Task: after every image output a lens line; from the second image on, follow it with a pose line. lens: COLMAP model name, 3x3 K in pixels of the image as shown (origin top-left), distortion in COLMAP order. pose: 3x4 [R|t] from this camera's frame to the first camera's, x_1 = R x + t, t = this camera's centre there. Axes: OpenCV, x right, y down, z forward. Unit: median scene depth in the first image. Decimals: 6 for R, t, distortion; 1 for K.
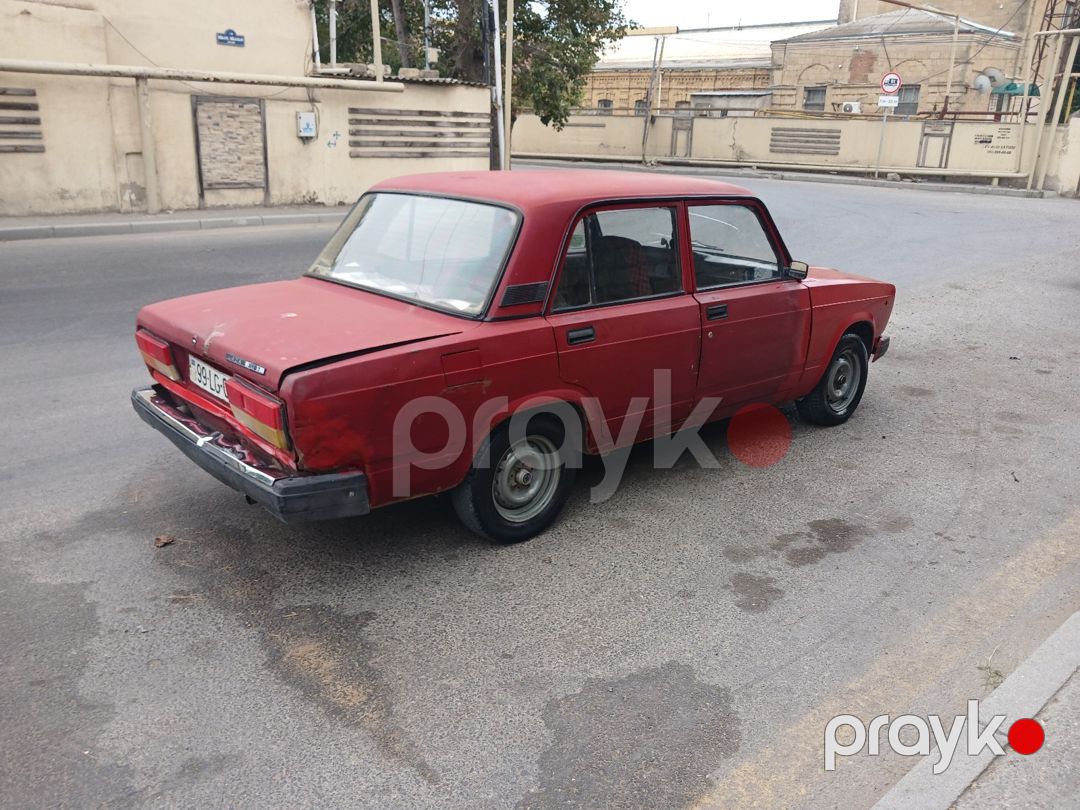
lens RADIAL K [[865.0, 0, 545.5], [0, 865.0, 406.7], [0, 0, 1]] dist [-0.008322, 0.005746]
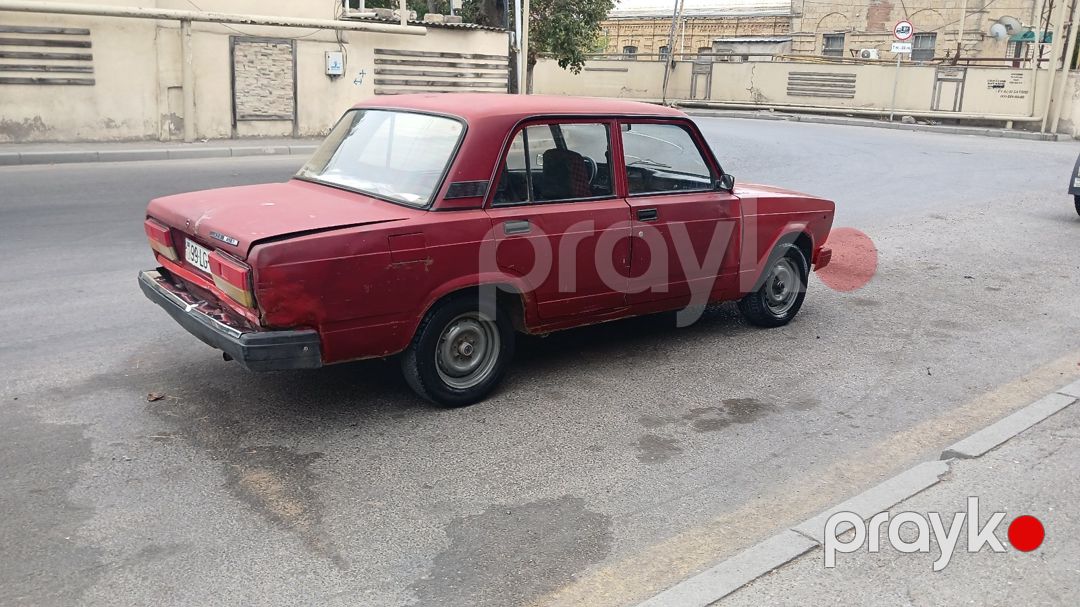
lens RADIAL K [[861.0, 0, 535.0], [0, 861.0, 267.1], [0, 0, 1]] dist [-0.000683, -0.006917]
pose [[0.998726, 0.017578, -0.047293, 0.033770], [-0.021770, 0.995736, -0.089638, 0.020667], [0.045515, 0.090553, 0.994851, -0.041018]]
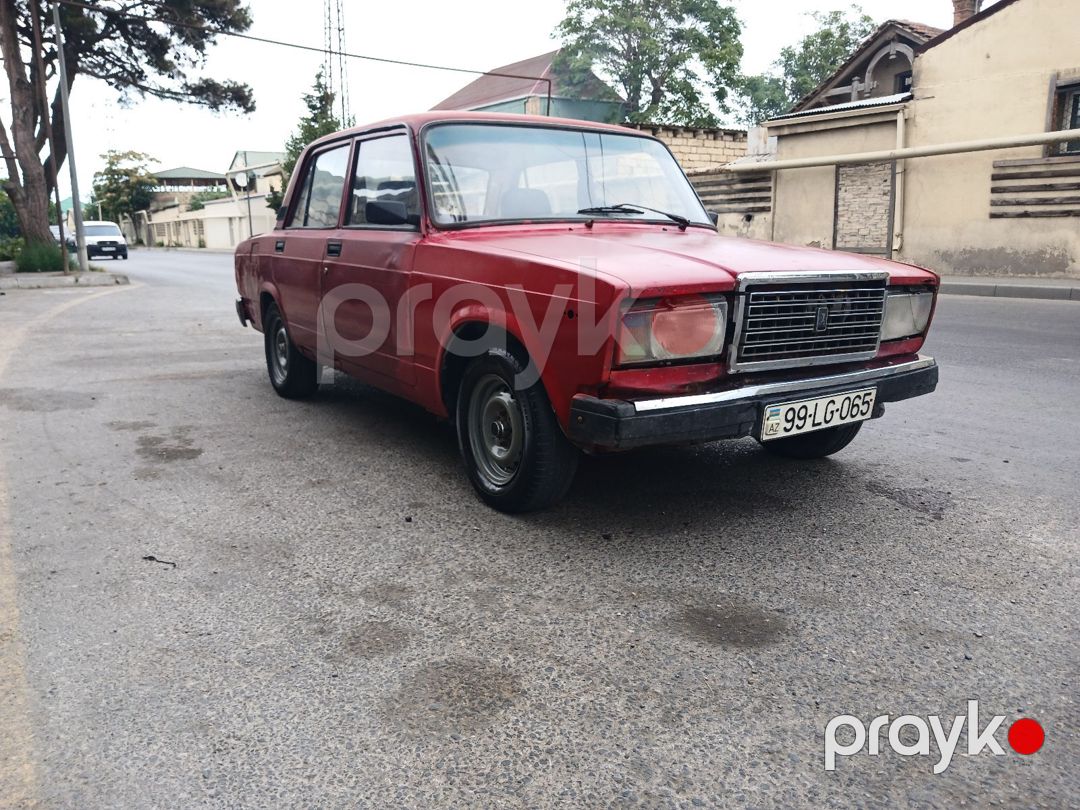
lens RADIAL K [[860.8, 0, 528.9], [0, 860.8, 404.7], [0, 0, 1]] dist [-0.003940, 0.004913]
pose [[-0.176831, 0.162198, -0.970785, 0.358497], [-0.299465, 0.930699, 0.210049, -0.069177], [0.937578, 0.327859, -0.116004, 0.440977]]
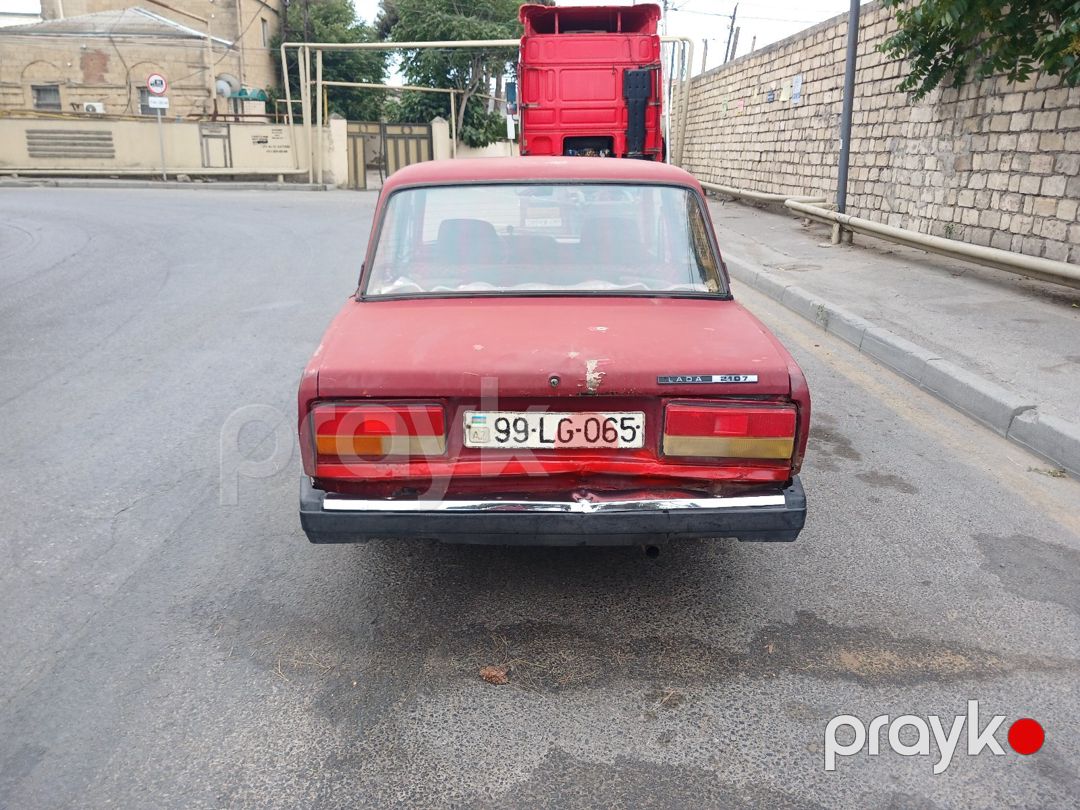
lens RADIAL K [[865.8, 0, 541.6], [0, 865.8, 380.4], [0, 0, 1]] dist [0.004731, -0.001655]
pose [[0.654972, -0.211329, 0.725501, -0.246487], [0.235346, 0.969394, 0.069905, -0.033733], [-0.718069, 0.124958, 0.684662, 0.126095]]
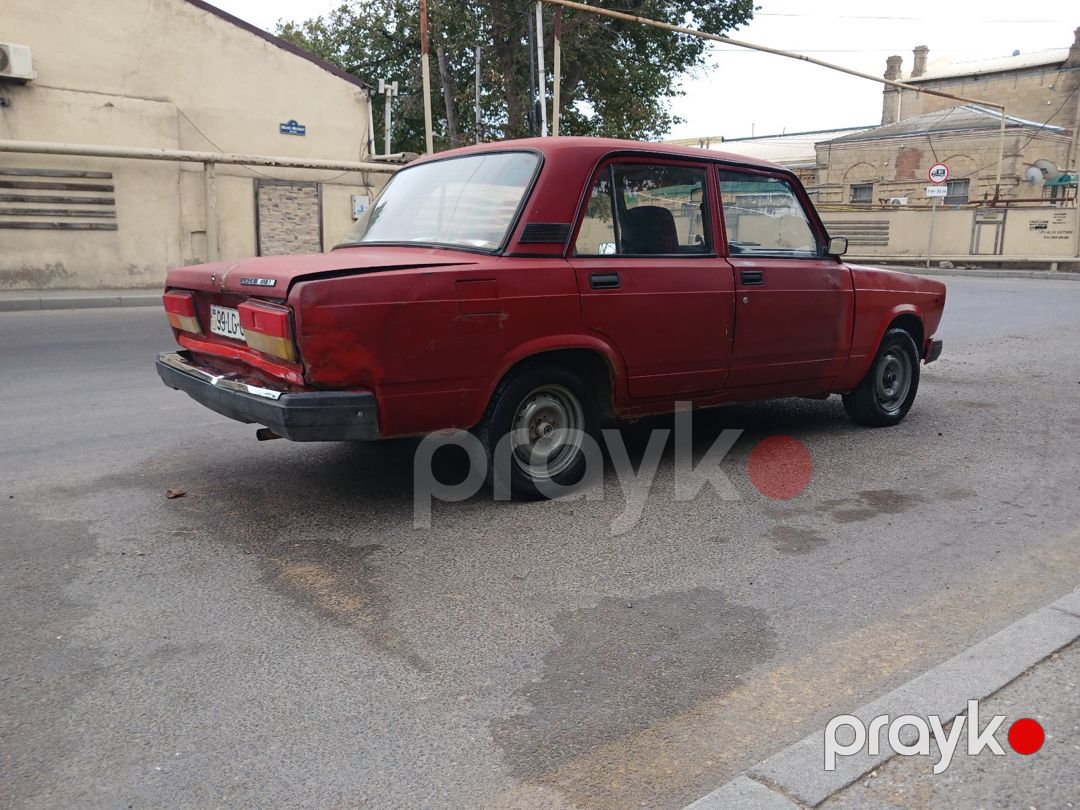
lens RADIAL K [[862.4, 0, 525.8], [0, 862.4, 404.2], [0, 0, 1]] dist [-0.008664, 0.011386]
pose [[0.996626, -0.004282, -0.081963, 0.008779], [-0.006154, 0.991928, -0.126650, 0.048986], [0.081843, 0.126727, 0.988555, 0.016454]]
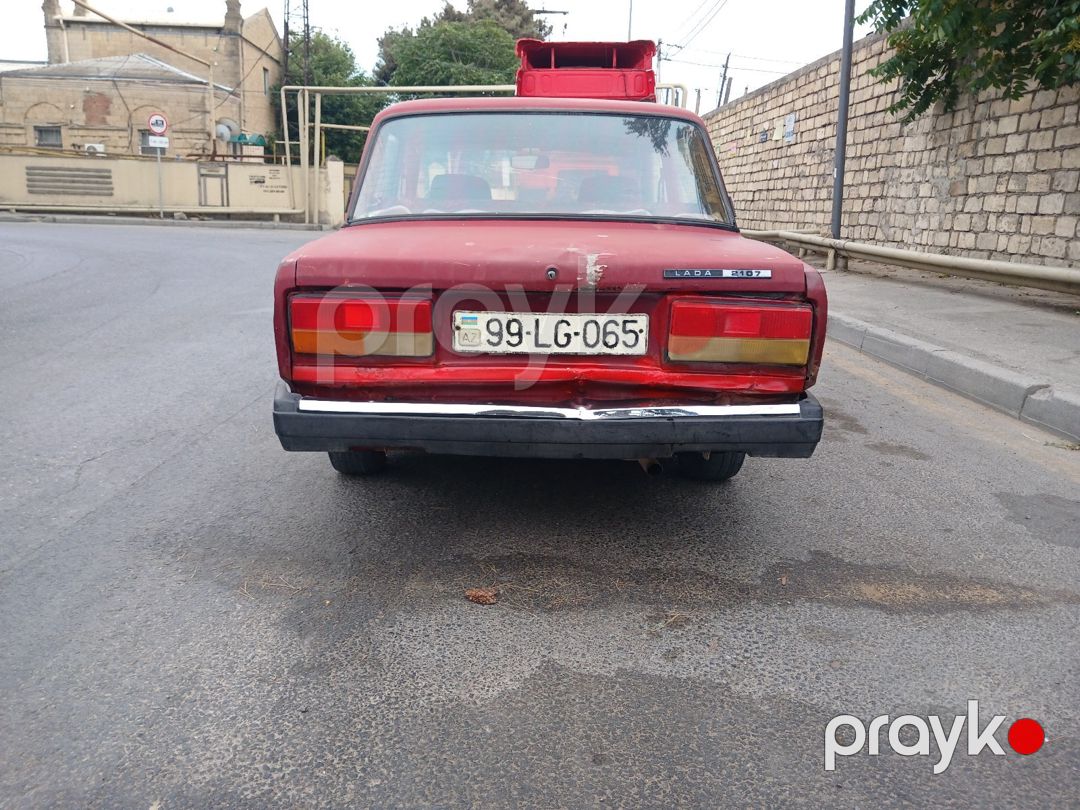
lens RADIAL K [[864.7, 0, 534.0], [0, 864.7, 381.4], [0, 0, 1]] dist [0.003698, 0.000883]
pose [[0.656512, -0.158602, 0.737453, -0.242442], [0.222161, 0.974937, 0.011899, -0.000586], [-0.720858, 0.156021, 0.675293, 0.141587]]
